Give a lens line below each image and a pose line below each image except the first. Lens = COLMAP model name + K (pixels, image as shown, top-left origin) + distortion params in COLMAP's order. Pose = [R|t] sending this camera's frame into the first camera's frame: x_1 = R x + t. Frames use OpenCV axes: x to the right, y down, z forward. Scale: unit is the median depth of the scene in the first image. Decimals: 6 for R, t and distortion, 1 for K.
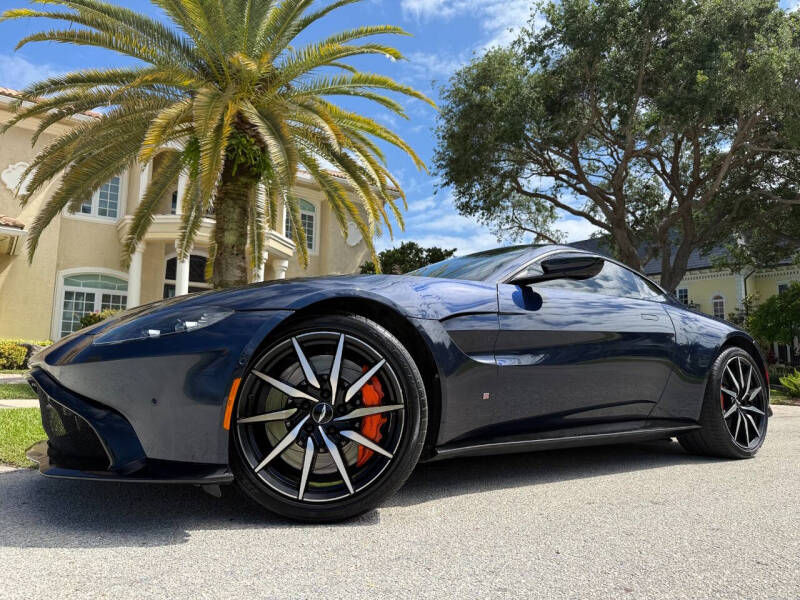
lens RADIAL K [[567.0, 0, 405.2], [0, 567.0, 312.2], [0, 0, 1]] dist [0.020750, -0.023447]
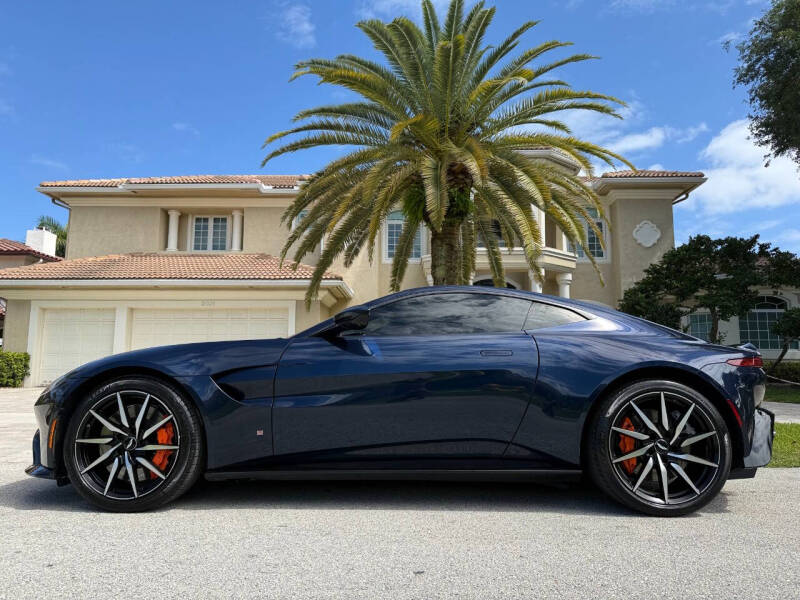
lens RADIAL K [[567.3, 0, 405.4], [0, 567.3, 311.6], [0, 0, 1]] dist [0.084724, -0.139760]
pose [[0.796153, -0.084496, -0.599167, 0.174666], [0.075323, 0.996340, -0.040420, -0.006189], [0.600389, -0.012951, 0.799603, 0.026386]]
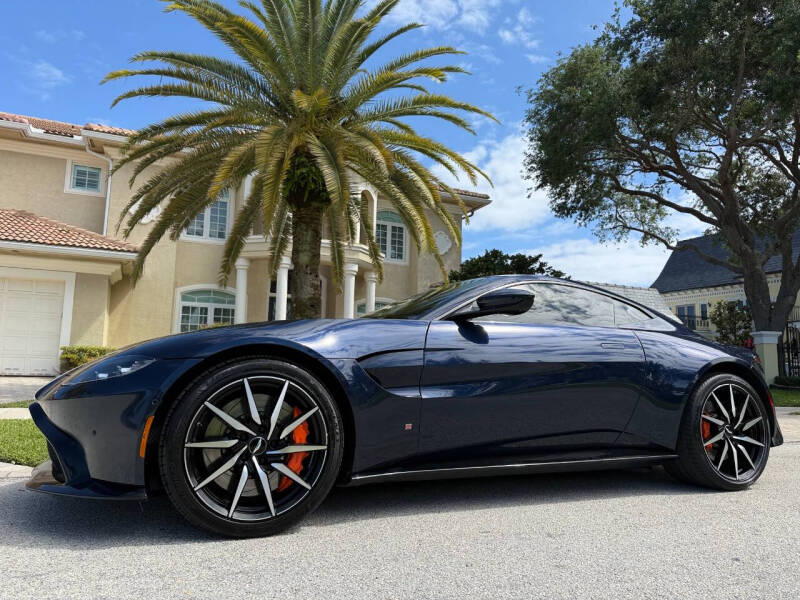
lens RADIAL K [[567.0, 0, 405.2], [0, 567.0, 312.2], [0, 0, 1]] dist [0.020750, -0.023447]
pose [[0.980613, -0.018045, -0.195124, 0.049452], [0.016824, 0.999827, -0.007914, -0.008991], [0.195233, 0.004478, 0.980747, -0.009949]]
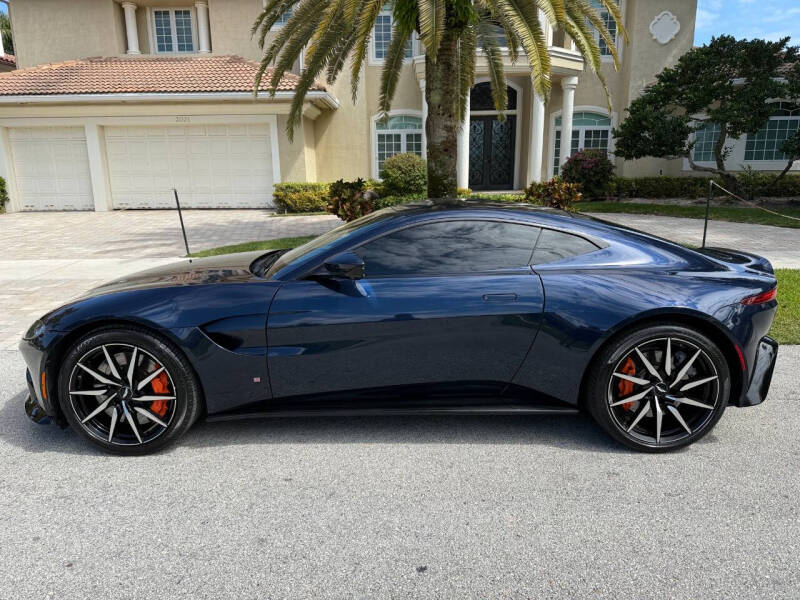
lens RADIAL K [[567.0, 0, 405.2], [0, 567.0, 312.2], [0, 0, 1]] dist [0.020750, -0.023447]
pose [[0.804805, 0.118328, -0.581624, 0.163245], [0.088936, 0.944822, 0.315281, -0.052685], [0.586838, -0.305467, 0.749874, 0.045264]]
